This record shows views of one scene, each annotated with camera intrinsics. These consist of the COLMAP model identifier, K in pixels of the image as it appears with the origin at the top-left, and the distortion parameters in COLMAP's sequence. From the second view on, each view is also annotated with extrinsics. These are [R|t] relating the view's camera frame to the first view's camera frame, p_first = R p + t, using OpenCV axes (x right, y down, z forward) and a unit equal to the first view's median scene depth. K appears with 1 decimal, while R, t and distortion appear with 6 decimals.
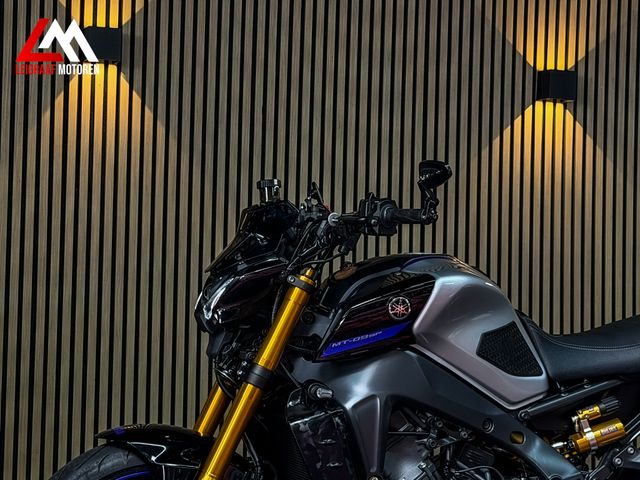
lens RADIAL K [[1446.5, 0, 321.5], [0, 1446.5, 252.6], [0, 0, 1]] dist [0.127132, 0.000000]
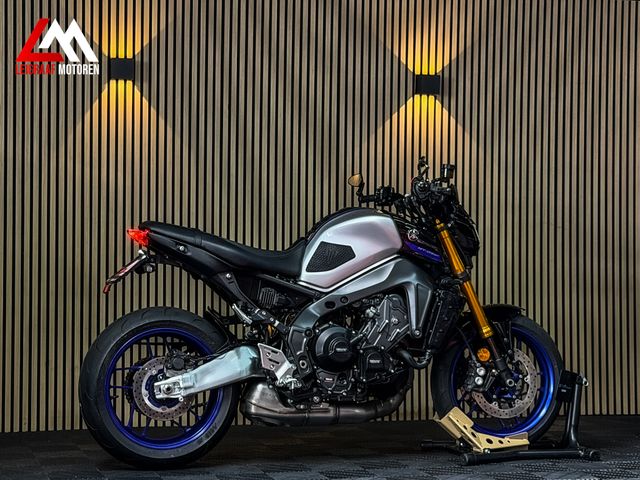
lens RADIAL K [[1418.6, 0, 319.0], [0, 1418.6, 226.0], [0, 0, 1]] dist [0.125457, 0.000000]
pose [[0.998754, -0.012093, -0.048407, 0.173471], [0.013934, 0.999184, 0.037897, -0.038523], [0.047909, -0.038524, 0.998108, -0.684237]]
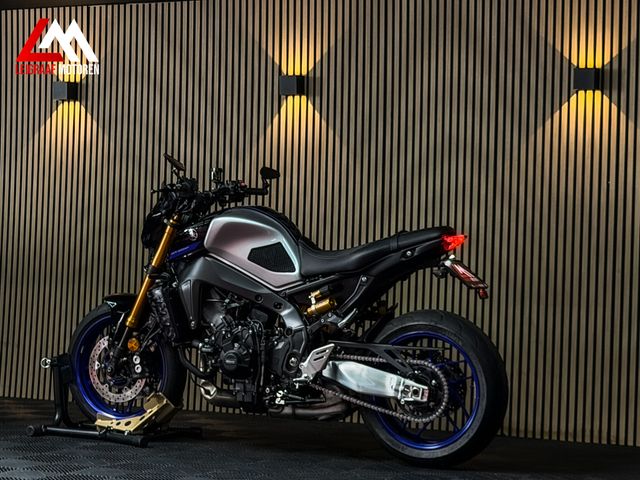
lens RADIAL K [[1446.5, 0, 326.1], [0, 1446.5, 246.0], [0, 0, 1]] dist [0.127132, 0.000000]
pose [[0.722041, -0.006162, -0.691823, 1.364596], [0.022505, 0.999640, 0.014584, 0.026277], [0.691484, -0.026100, 0.721920, -0.249529]]
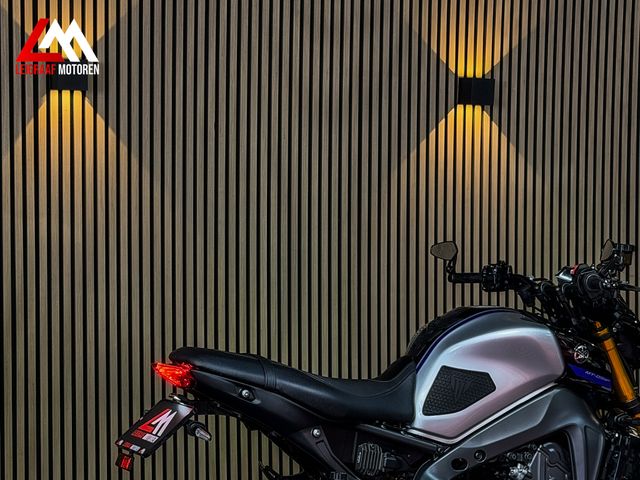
lens RADIAL K [[1418.6, 0, 315.1], [0, 1418.6, 233.7], [0, 0, 1]] dist [0.125457, 0.000000]
pose [[0.993726, -0.023453, 0.109355, -0.116165], [0.013030, 0.995385, 0.095069, -0.162437], [-0.111080, -0.093047, 0.989446, -0.090107]]
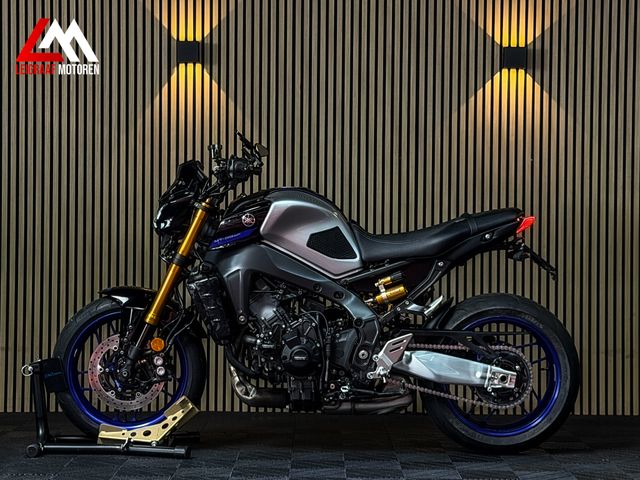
lens RADIAL K [[1446.5, 0, 328.3], [0, 1446.5, 244.6], [0, 0, 1]] dist [0.127132, 0.000000]
pose [[0.950247, -0.008969, -0.311367, 0.619148], [0.026539, 0.998282, 0.052237, -0.018835], [0.310364, -0.057901, 0.948853, -0.571522]]
